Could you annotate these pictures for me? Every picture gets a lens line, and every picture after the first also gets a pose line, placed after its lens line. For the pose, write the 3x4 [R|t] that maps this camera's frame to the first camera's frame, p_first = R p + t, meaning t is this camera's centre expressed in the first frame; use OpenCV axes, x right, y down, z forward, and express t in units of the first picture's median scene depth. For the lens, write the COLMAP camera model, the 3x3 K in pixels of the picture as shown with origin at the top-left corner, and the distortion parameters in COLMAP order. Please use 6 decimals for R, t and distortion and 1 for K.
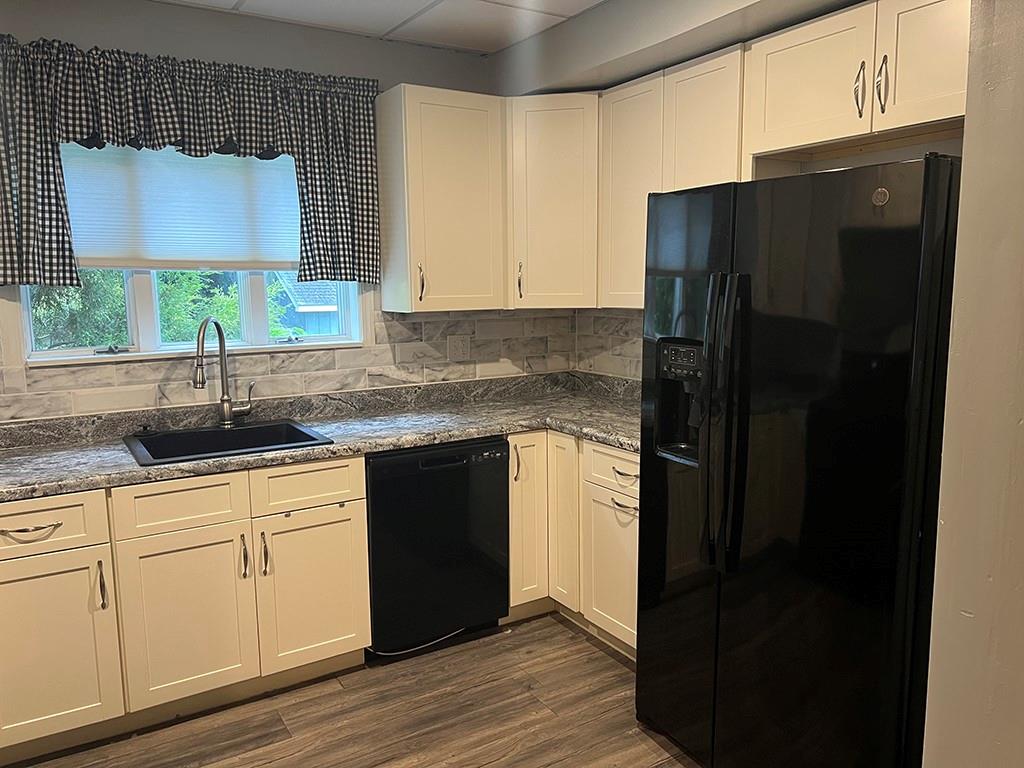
lens RADIAL K [[764.7, 0, 517.7], [0, 764.7, 386.3], [0, 0, 1]] dist [0.055717, -0.070243]
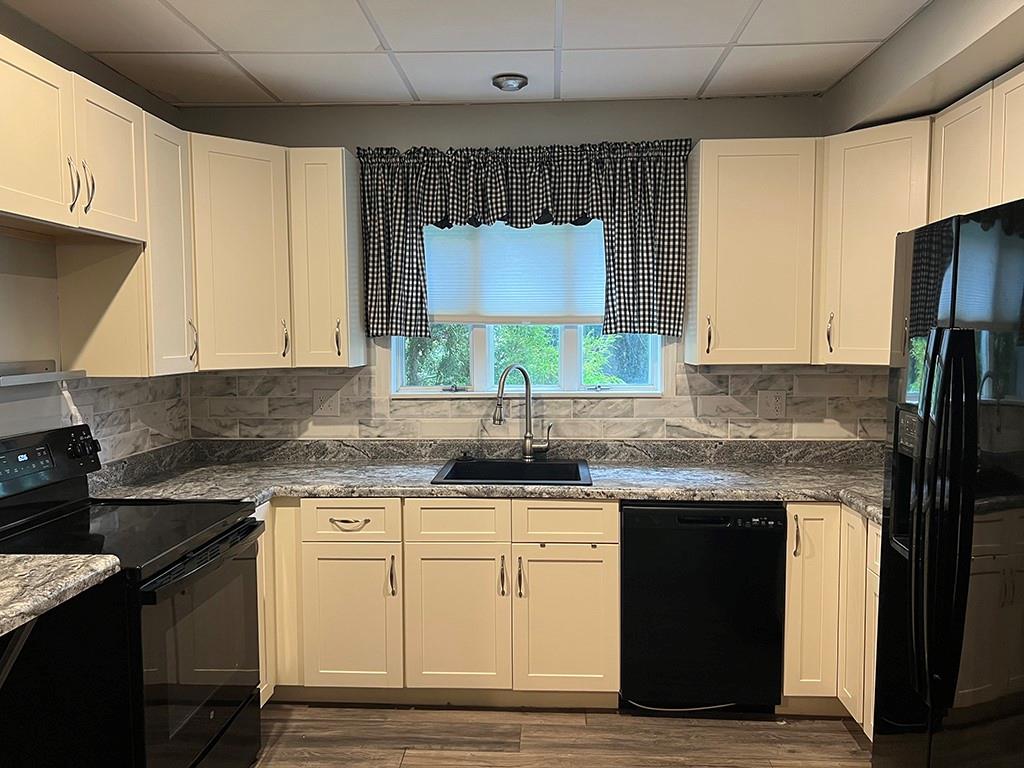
lens RADIAL K [[764.7, 0, 517.6], [0, 764.7, 388.4], [0, 0, 1]] dist [0.055717, -0.070243]
pose [[0.817368, 0.047130, -0.574185, 0.264540], [-0.083157, 0.995863, -0.036634, -0.011834], [0.570083, 0.077691, 0.817906, 0.064954]]
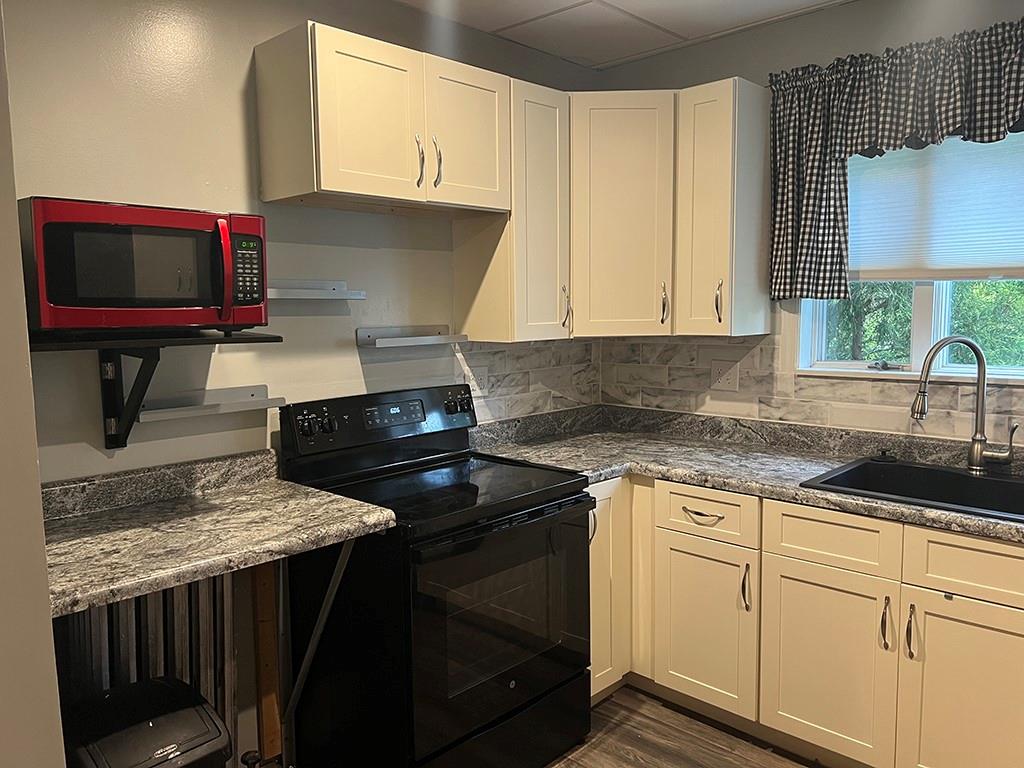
lens RADIAL K [[764.7, 0, 516.0], [0, 764.7, 386.5], [0, 0, 1]] dist [0.055717, -0.070243]
pose [[0.237447, 0.110821, -0.965058, 0.294249], [-0.122152, 0.988991, 0.083514, -0.047999], [0.963690, 0.098054, 0.248370, 0.342650]]
